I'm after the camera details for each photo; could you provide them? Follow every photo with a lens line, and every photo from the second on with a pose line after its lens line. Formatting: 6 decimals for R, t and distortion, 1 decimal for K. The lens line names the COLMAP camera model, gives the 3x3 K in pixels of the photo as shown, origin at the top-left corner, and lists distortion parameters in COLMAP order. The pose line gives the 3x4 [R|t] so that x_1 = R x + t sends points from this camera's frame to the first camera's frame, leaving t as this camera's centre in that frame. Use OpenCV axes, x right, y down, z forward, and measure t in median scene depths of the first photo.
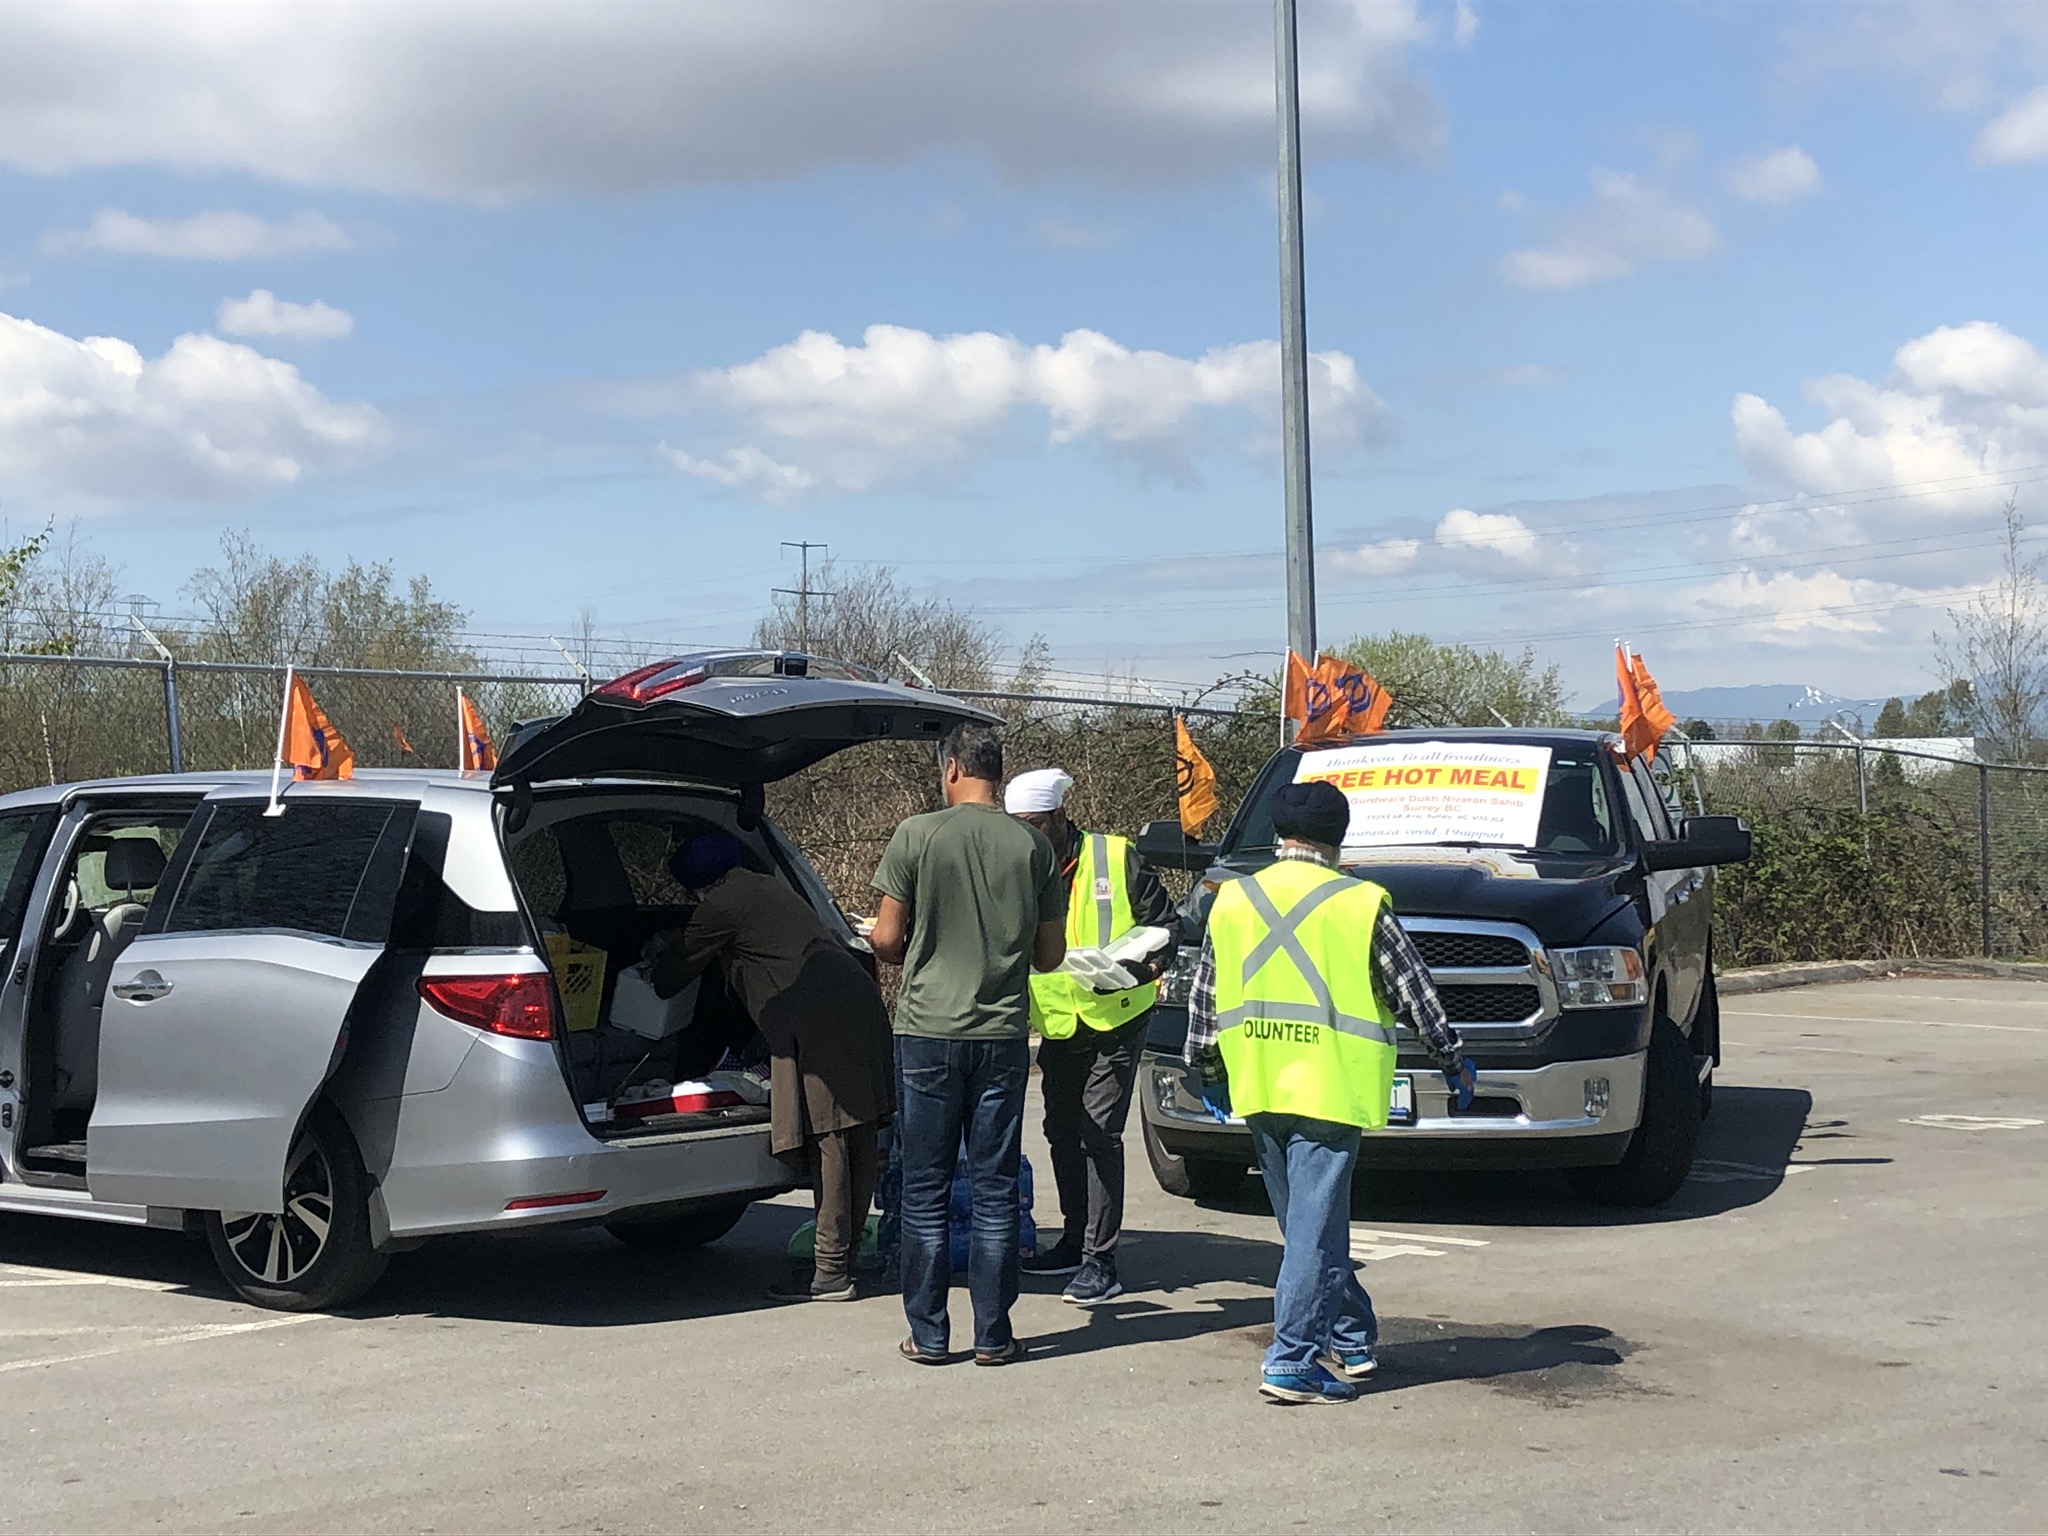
lens RADIAL K [[3433.0, 0, 1024.0], [0, 3433.0, 768.0], [0, 0, 1]] dist [0.081918, -0.140252]
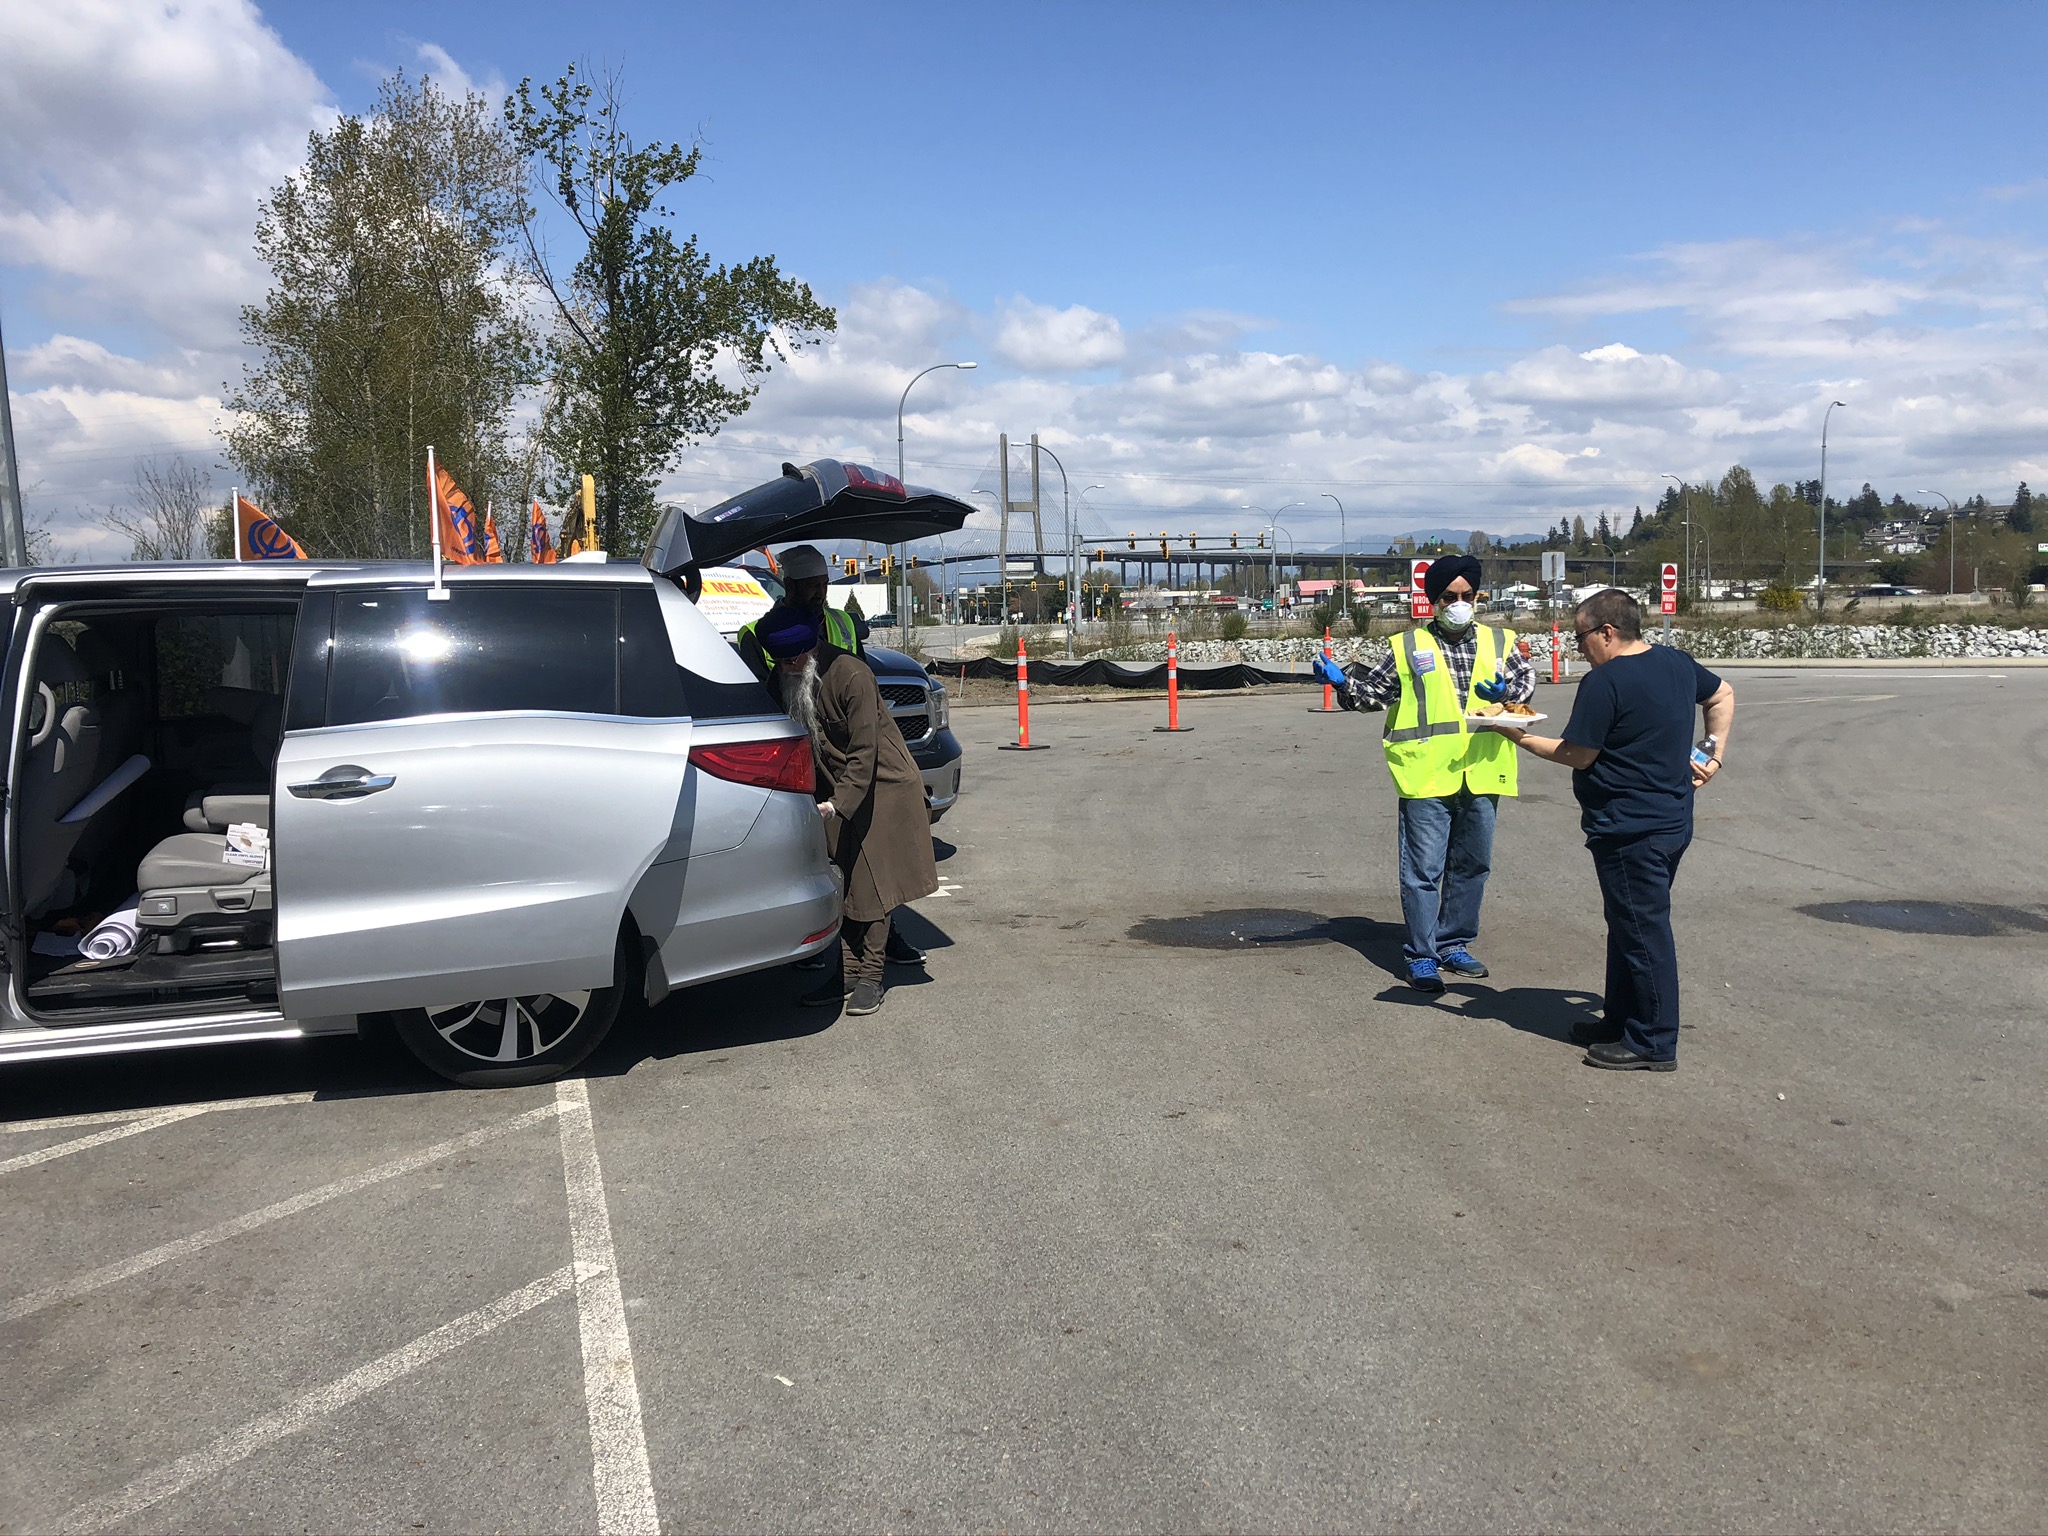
lens RADIAL K [[1693.2, 0, 1049.0], [0, 1693.2, 738.2], [0, 0, 1]] dist [0.087667, -0.120047]
pose [[0.581436, -0.069315, 0.810634, -0.400980], [0.012999, 0.997028, 0.075930, 0.014153], [-0.813488, -0.033611, 0.580609, 0.444372]]
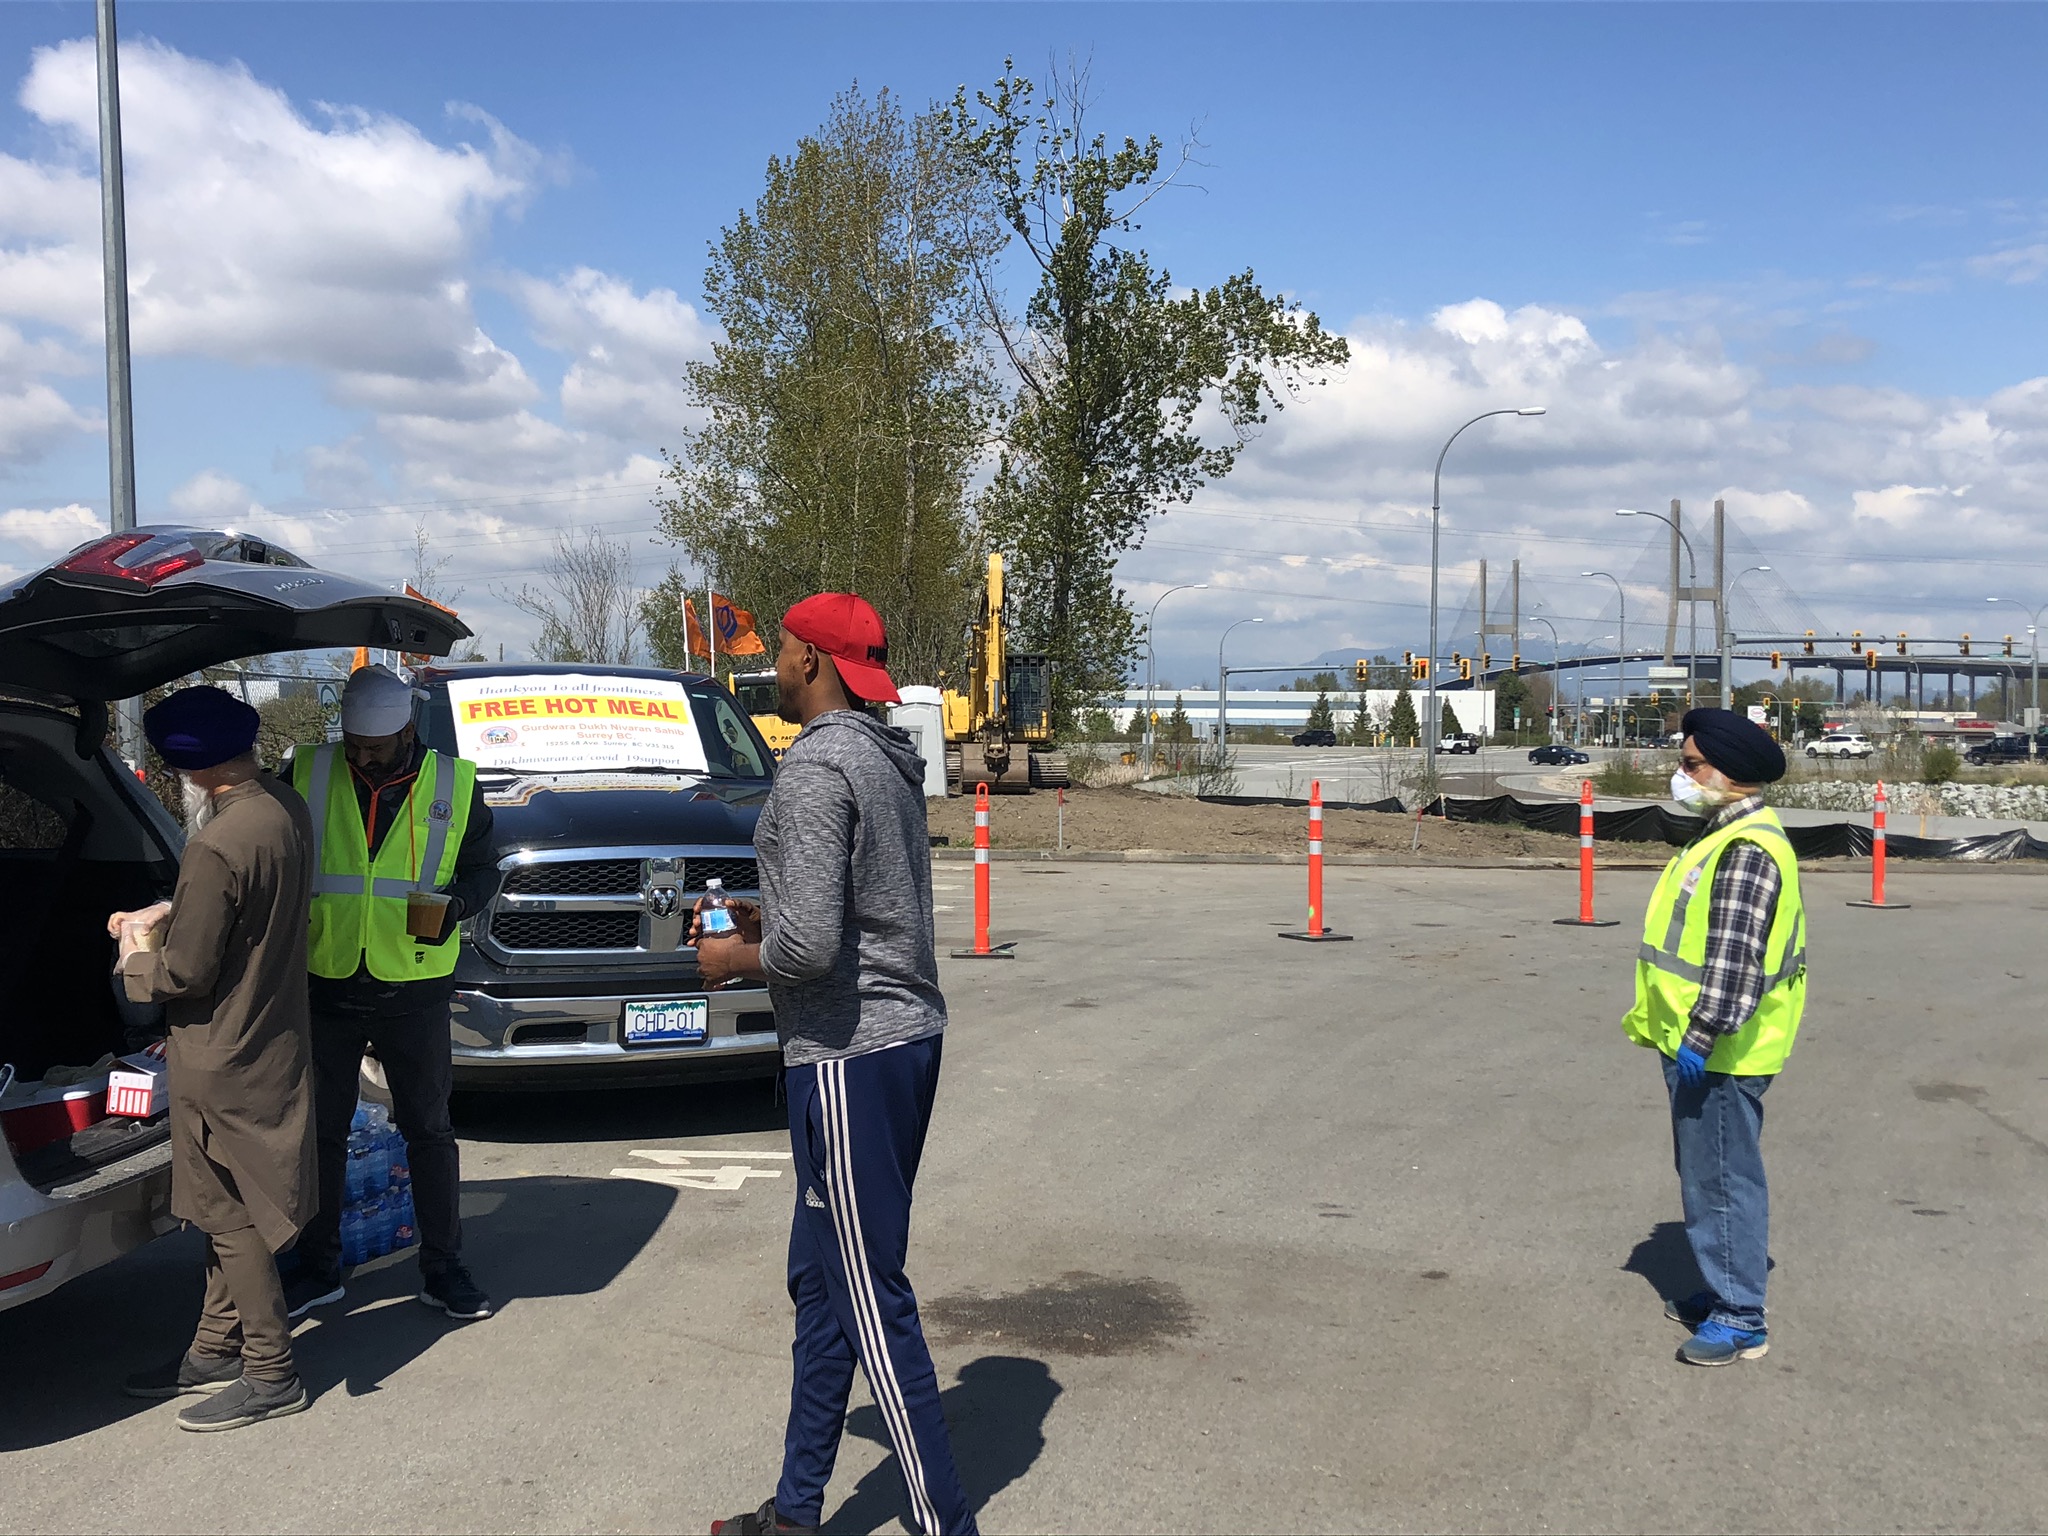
lens RADIAL K [[2104.6, 0, 1024.0], [0, 2104.6, 768.0], [0, 0, 1]] dist [0.075469, -0.002575]
pose [[0.811206, 0.001504, 0.584759, -0.158415], [-0.019831, 0.999492, 0.024940, 0.002672], [-0.584424, -0.031827, 0.810824, 0.380810]]
